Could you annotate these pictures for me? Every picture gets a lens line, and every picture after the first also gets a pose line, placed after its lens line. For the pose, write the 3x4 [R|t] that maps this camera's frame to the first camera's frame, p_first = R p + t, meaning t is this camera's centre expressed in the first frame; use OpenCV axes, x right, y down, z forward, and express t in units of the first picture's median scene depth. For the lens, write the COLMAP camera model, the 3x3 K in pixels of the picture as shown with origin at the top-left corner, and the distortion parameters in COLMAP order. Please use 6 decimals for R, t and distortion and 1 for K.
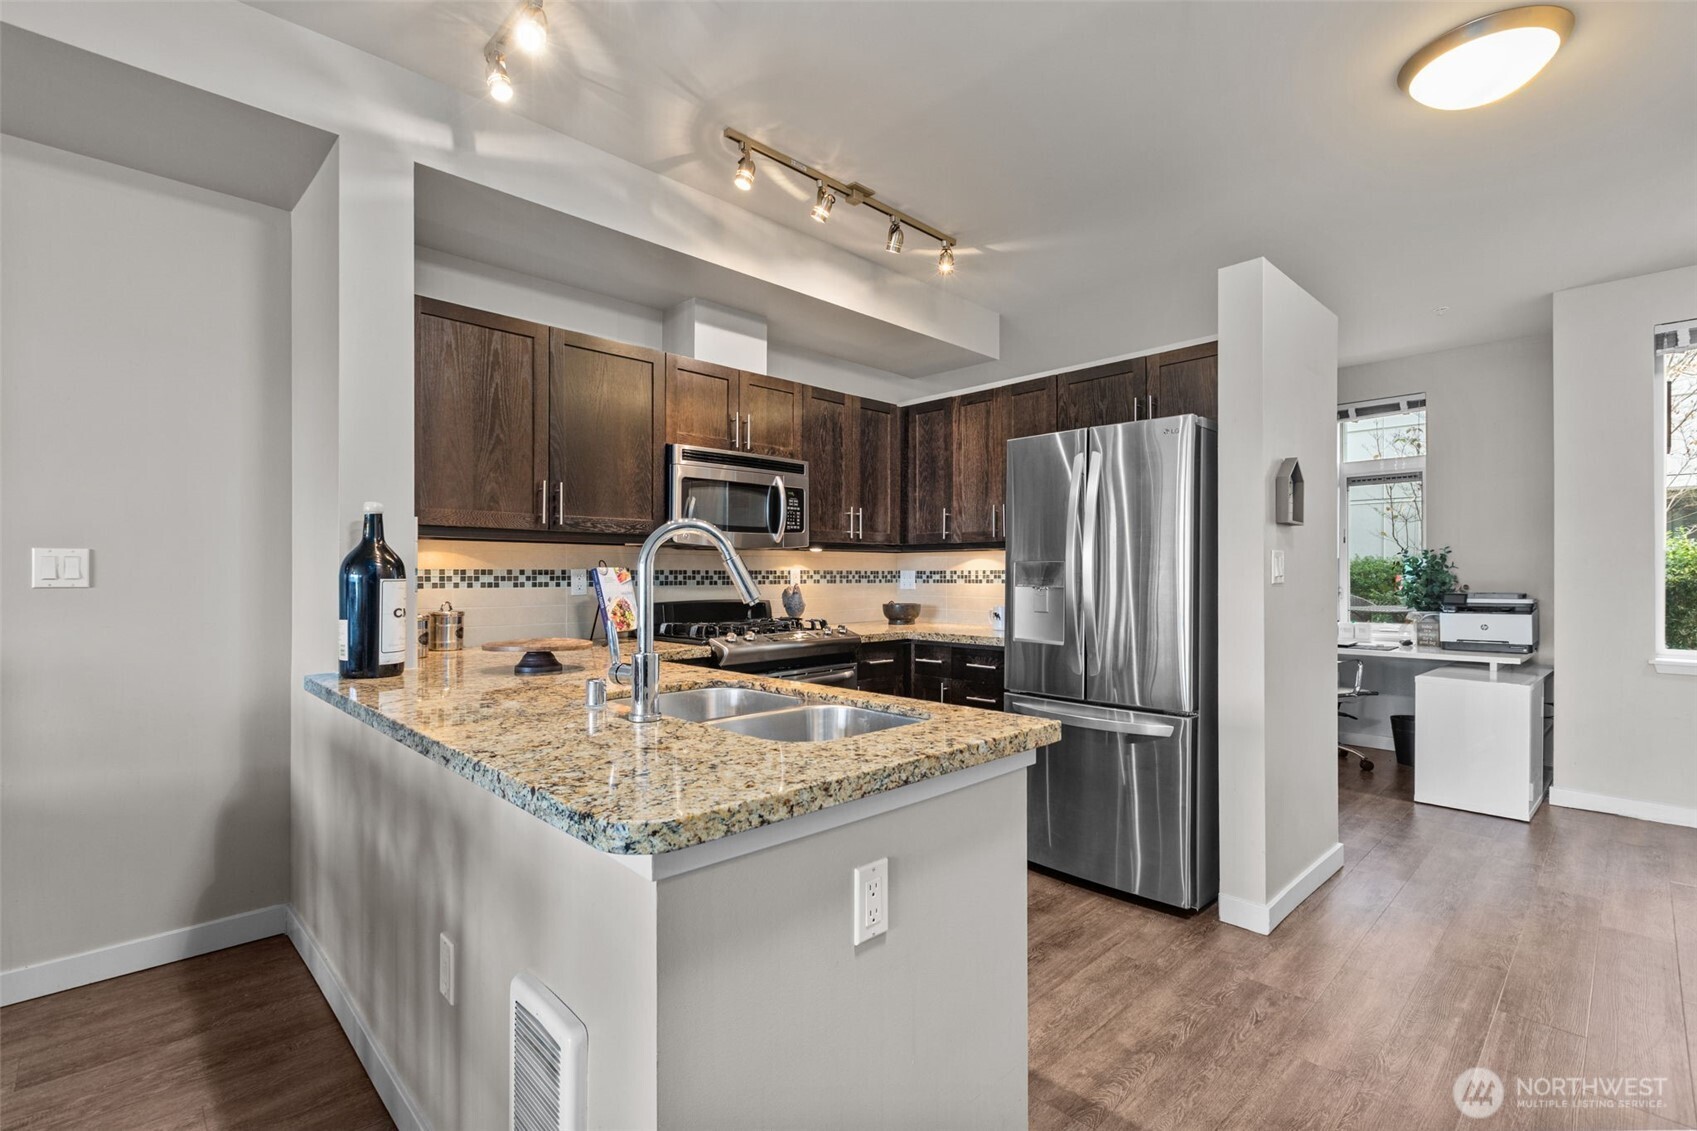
lens RADIAL K [[767.0, 0, 848.7], [0, 767.0, 569.3], [0, 0, 1]] dist [0.002210, 0.000460]
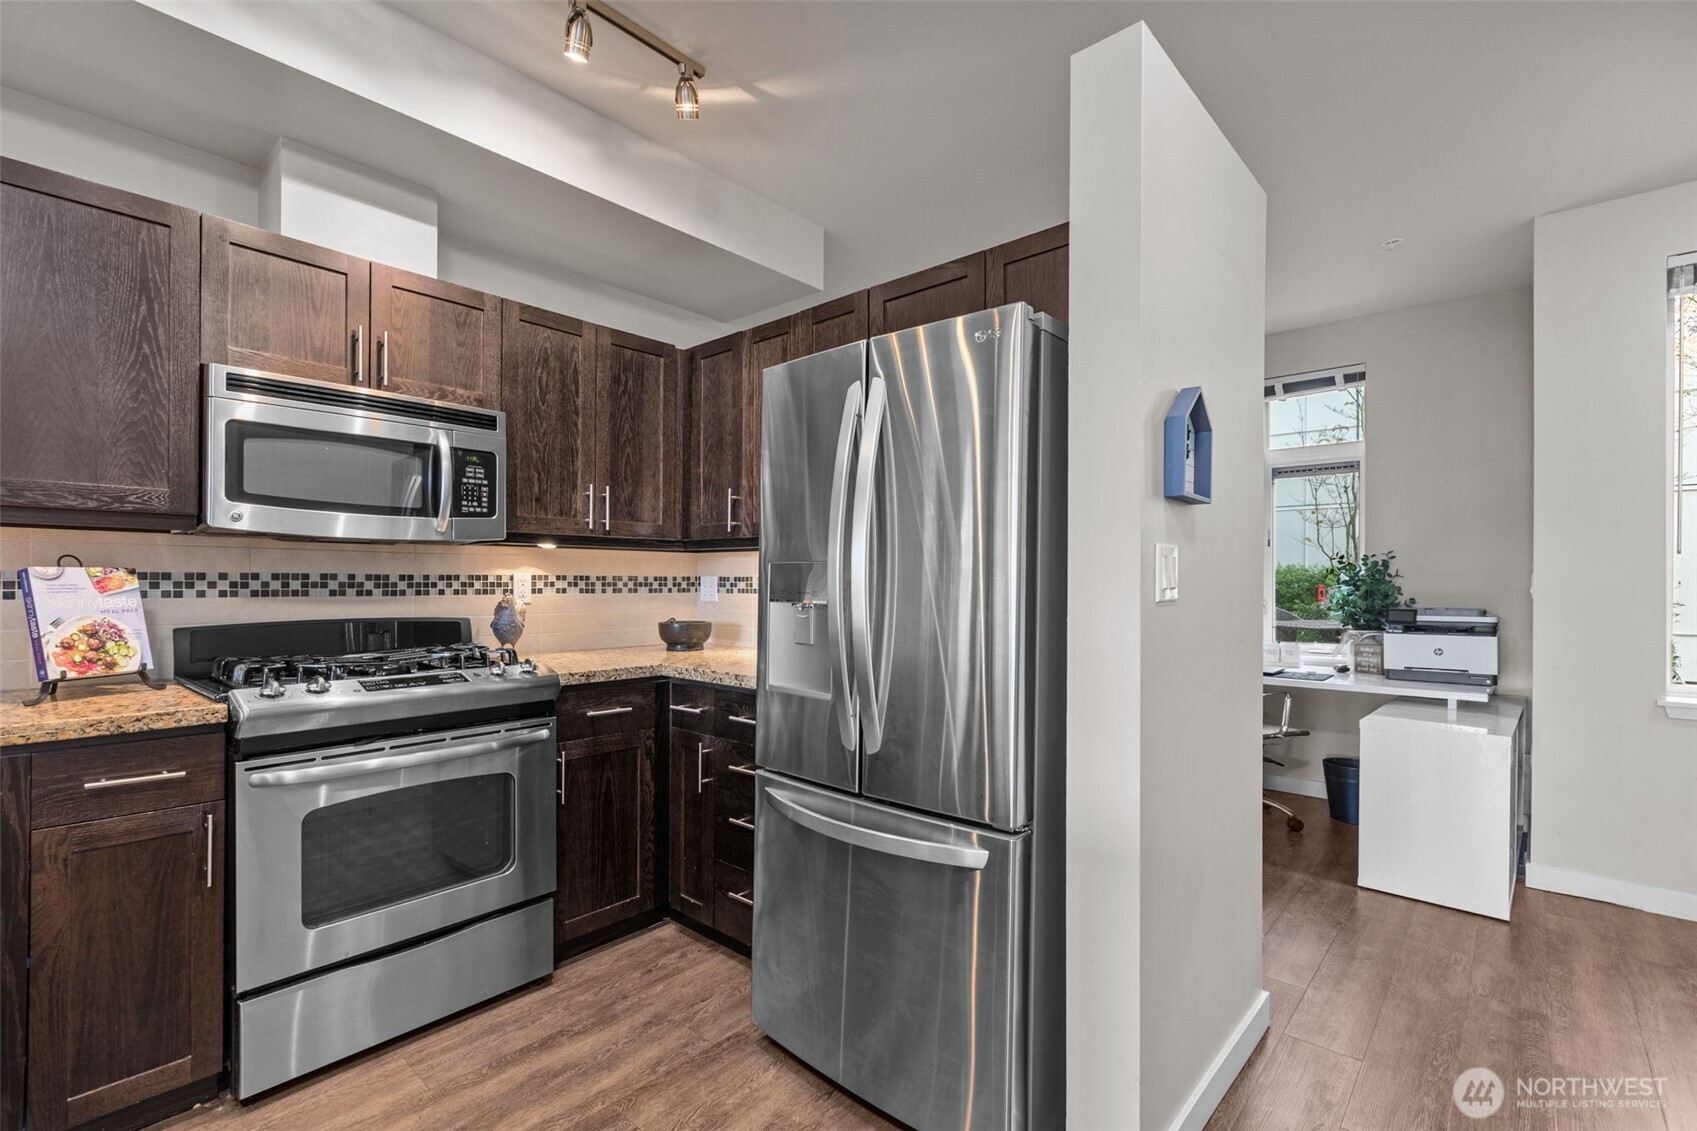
lens RADIAL K [[767.0, 0, 841.7], [0, 767.0, 575.7], [0, 0, 1]] dist [0.002210, 0.000460]
pose [[0.997563, 0.006031, 0.069504, 0.176853], [-0.006059, 0.999982, 0.000192, 0.000112], [-0.069502, -0.000613, 0.997582, 0.284072]]
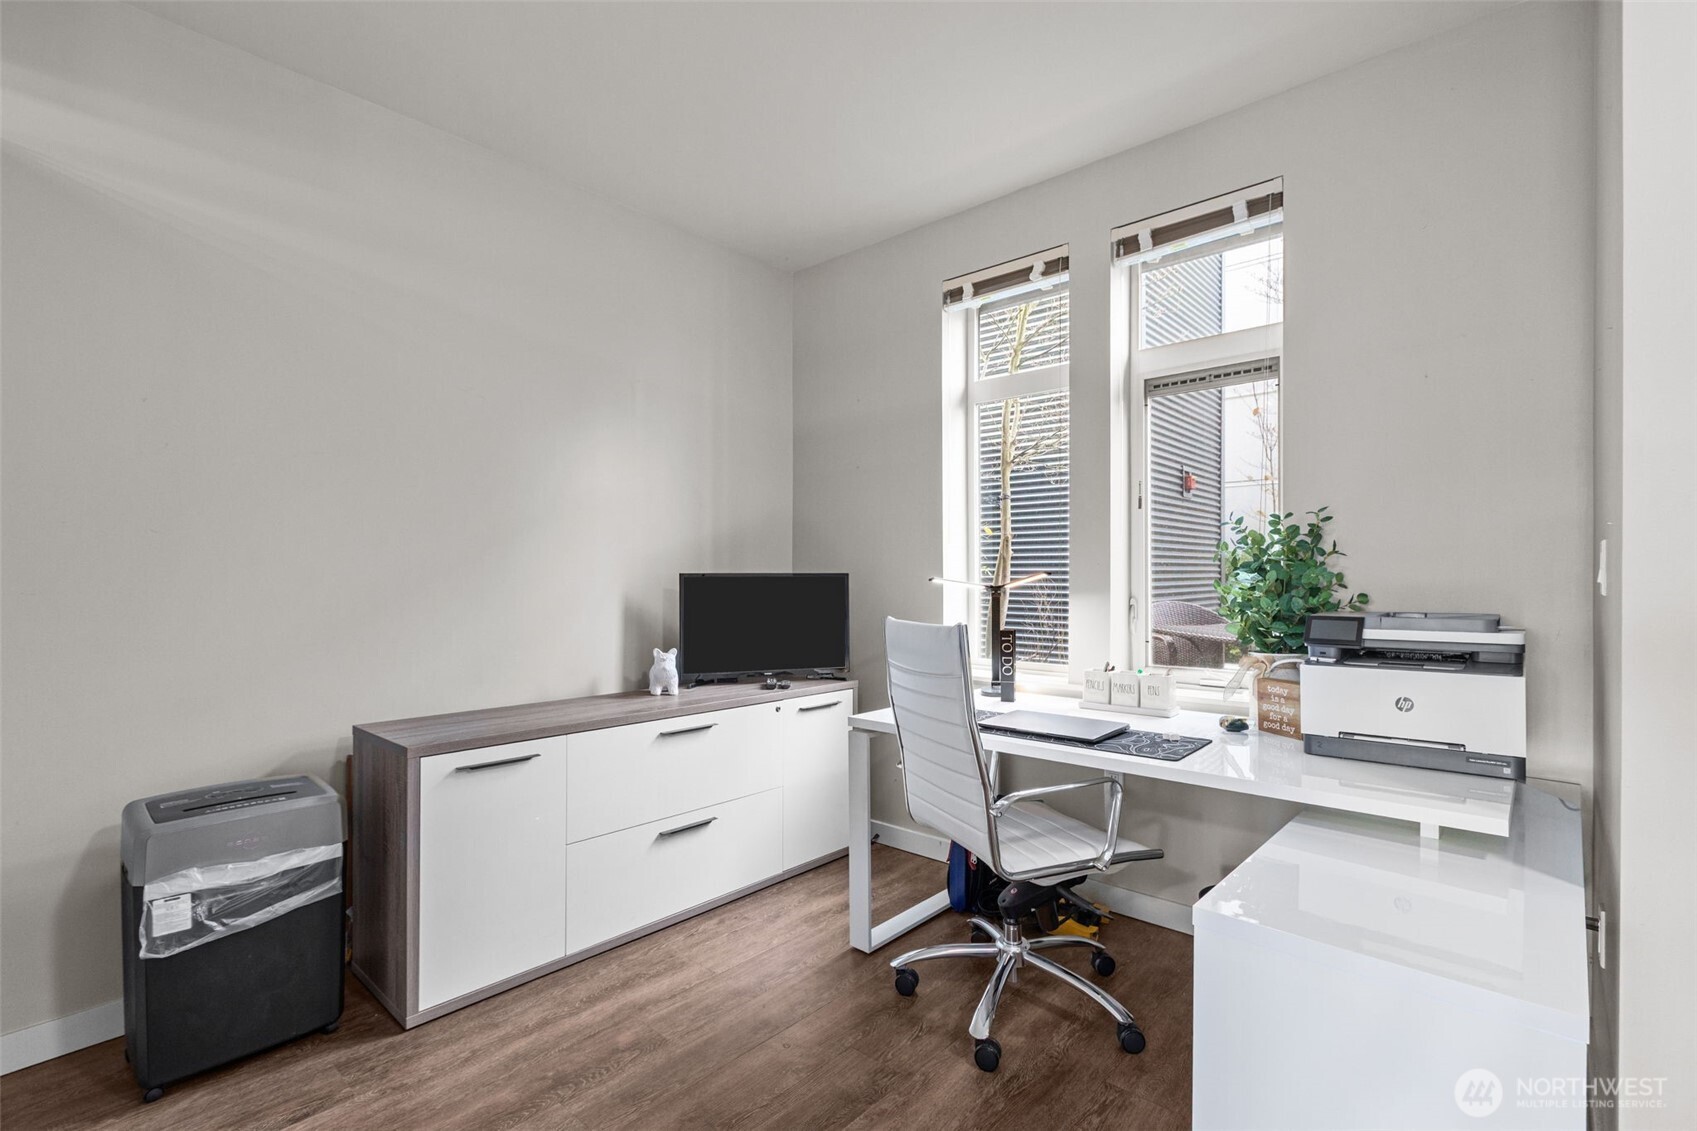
lens RADIAL K [[767.0, 0, 851.8], [0, 767.0, 570.8], [0, 0, 1]] dist [0.002210, 0.000460]
pose [[0.996953, -0.000277, 0.078010, 0.590112], [0.000094, 0.999997, 0.002355, 0.007507], [-0.078011, -0.002341, 0.996950, 0.722334]]
